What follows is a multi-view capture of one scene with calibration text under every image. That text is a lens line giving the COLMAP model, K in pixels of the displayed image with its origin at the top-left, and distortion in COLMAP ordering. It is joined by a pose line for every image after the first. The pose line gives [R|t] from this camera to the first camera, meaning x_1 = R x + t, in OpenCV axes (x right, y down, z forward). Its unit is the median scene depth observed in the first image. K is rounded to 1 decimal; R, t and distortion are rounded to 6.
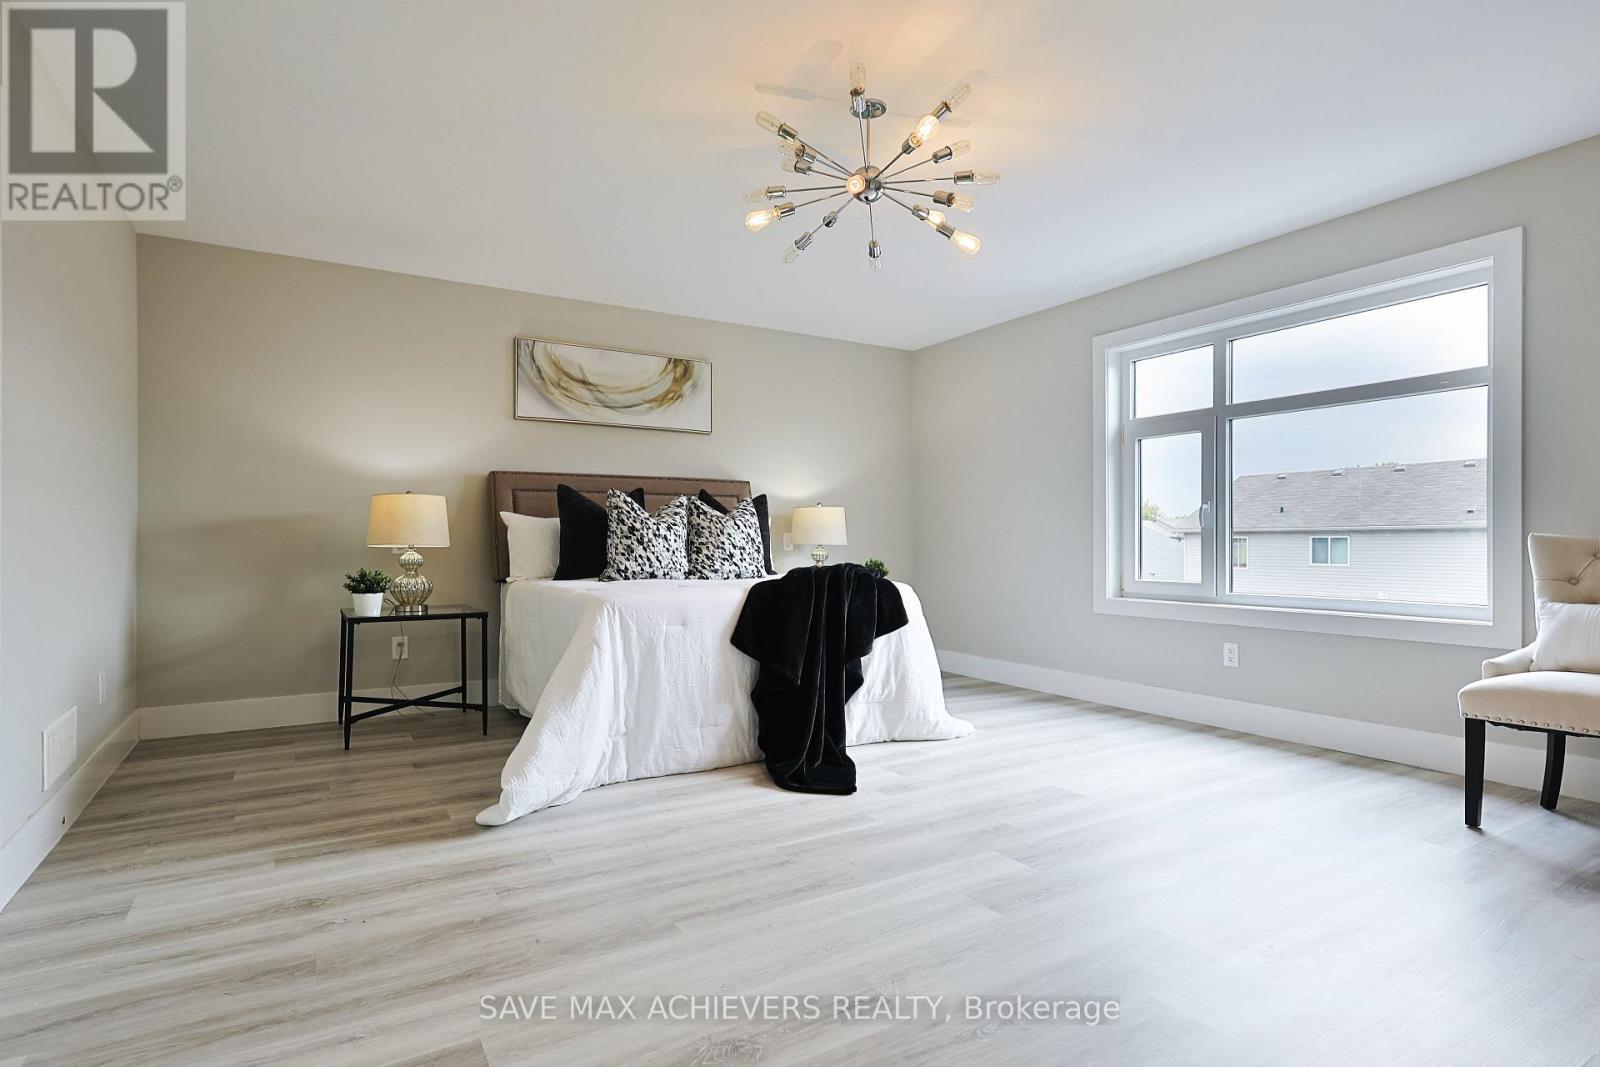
lens RADIAL K [[827.5, 0, 763.7], [0, 827.5, 543.1], [0, 0, 1]] dist [-0.003571, 0.003499]
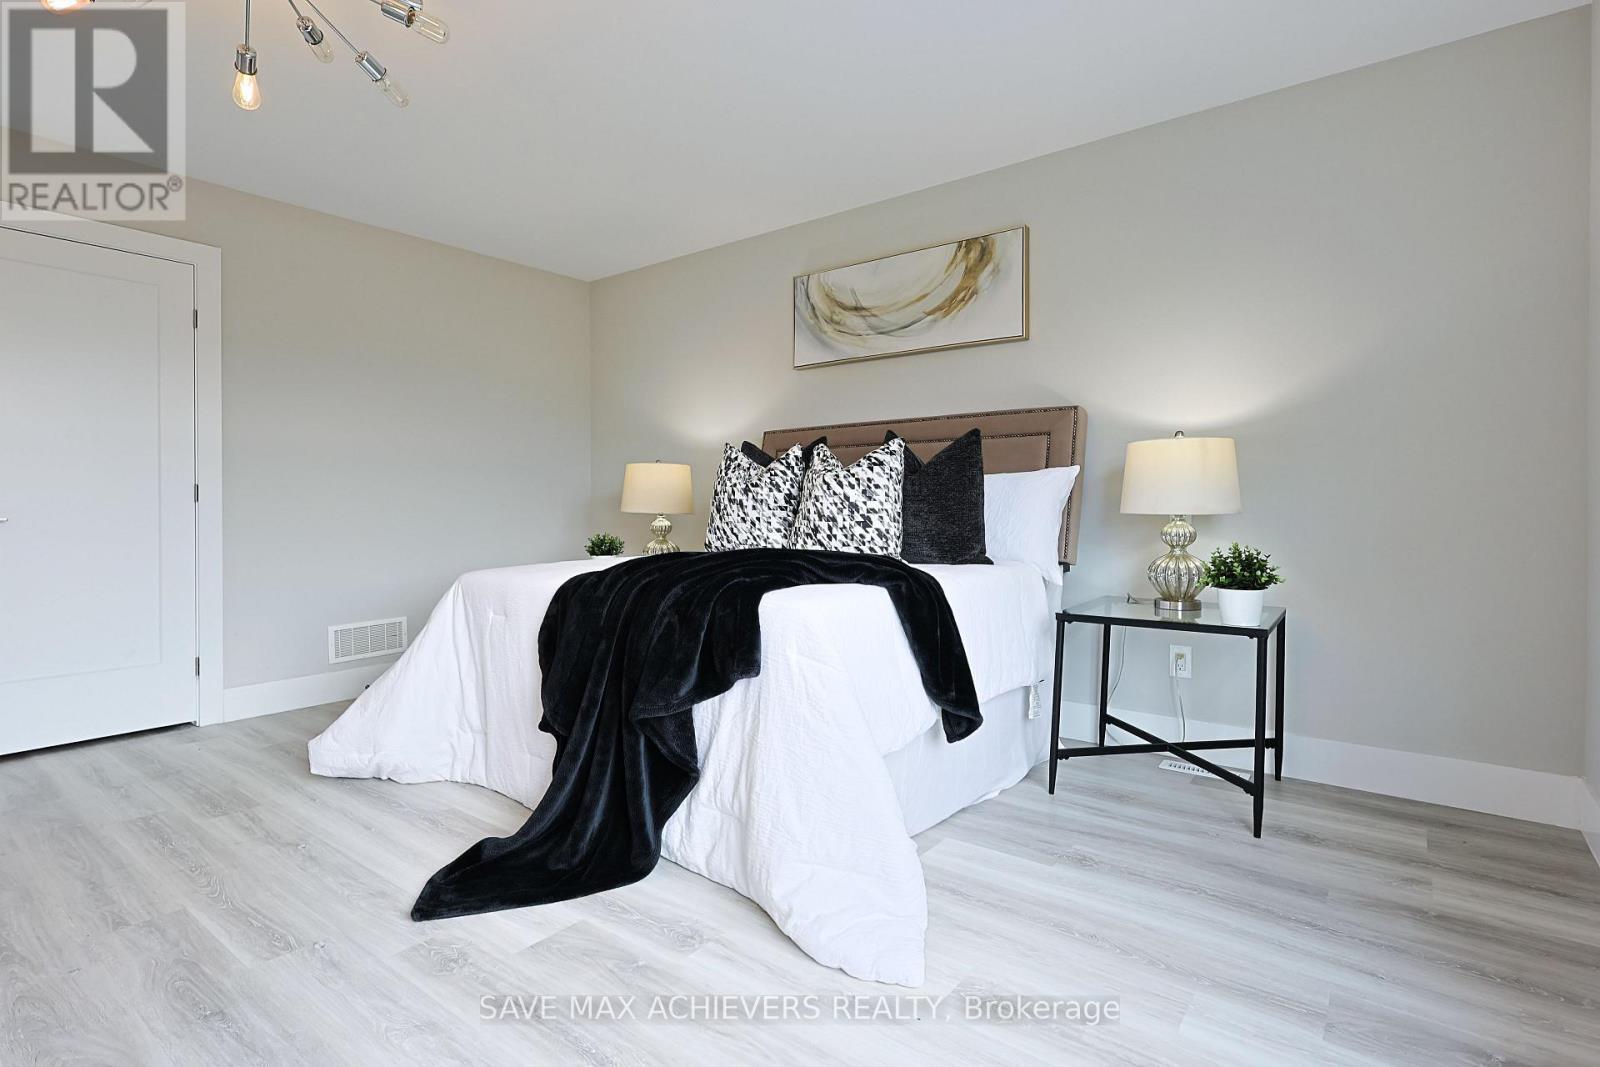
lens RADIAL K [[827.5, 0, 889.6], [0, 827.5, 514.6], [0, 0, 1]] dist [-0.003571, 0.003499]
pose [[0.373358, 0.007154, -0.927660, 0.619358], [0.000203, 0.999970, 0.007794, -0.002464], [0.927687, -0.003098, 0.373346, 0.844601]]
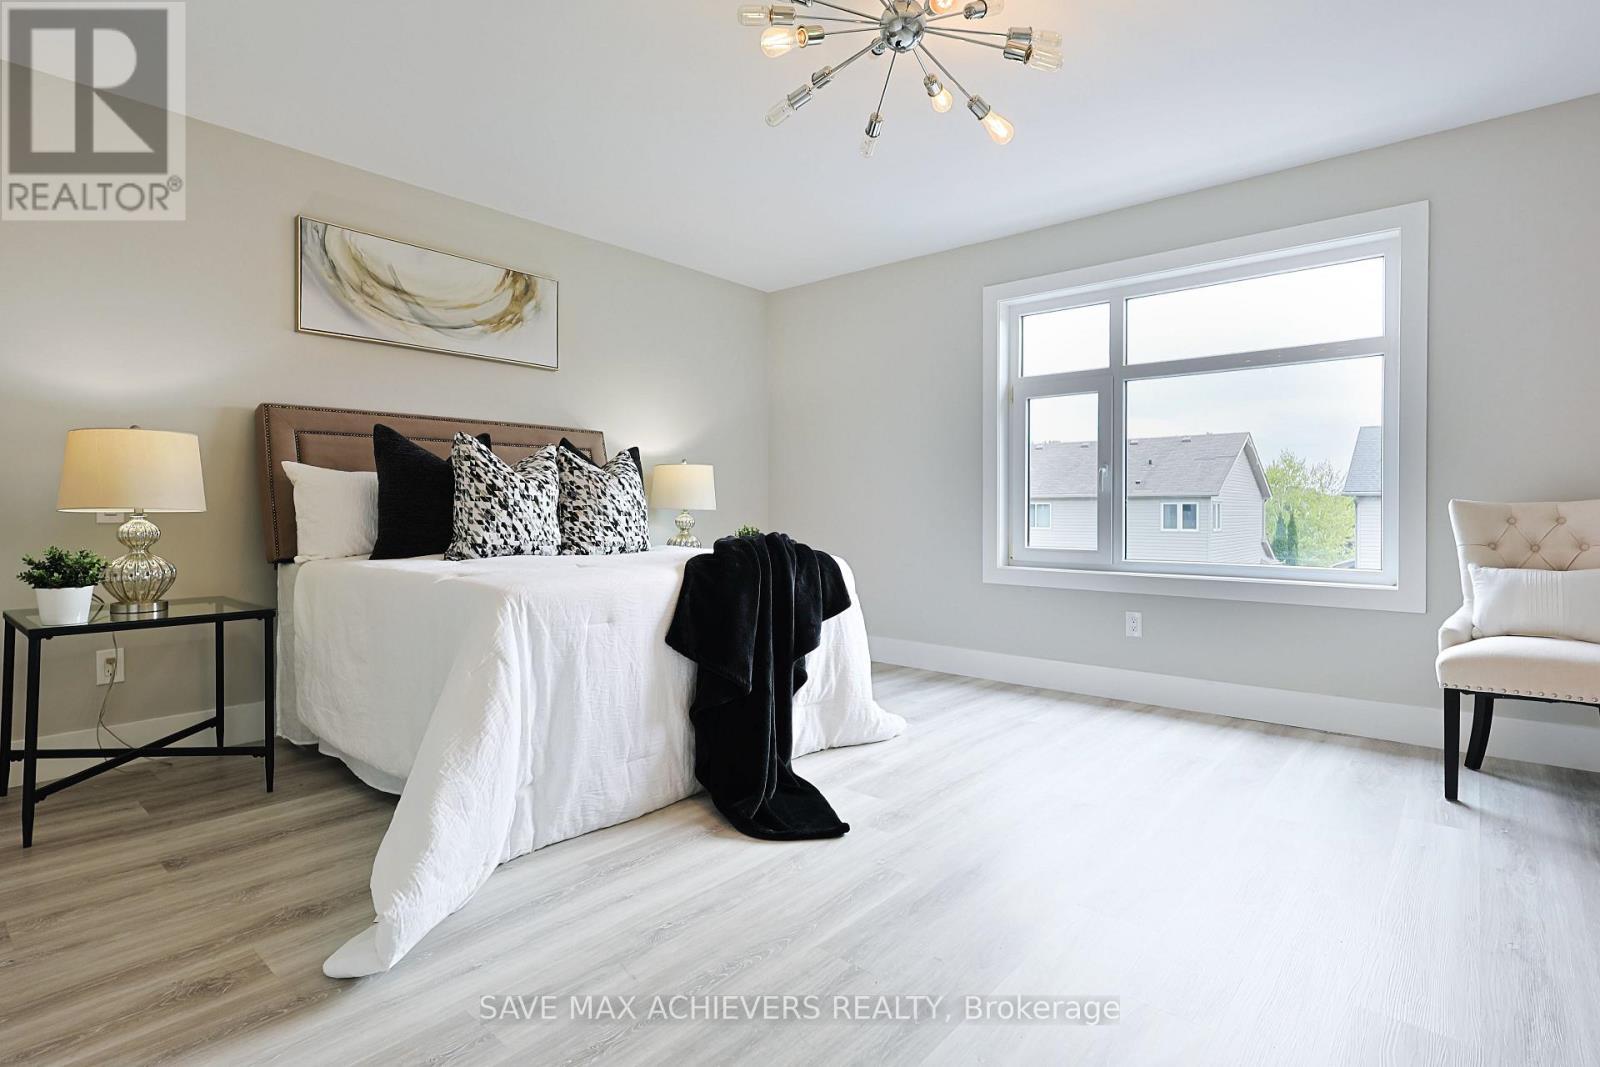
lens RADIAL K [[827.5, 0, 754.8], [0, 827.5, 511.2], [0, 0, 1]] dist [-0.003571, 0.003499]
pose [[0.952939, 0.000970, 0.303161, -0.156745], [-0.002077, 0.999992, 0.003329, 0.000864], [-0.303156, -0.003802, 0.952933, 0.228299]]
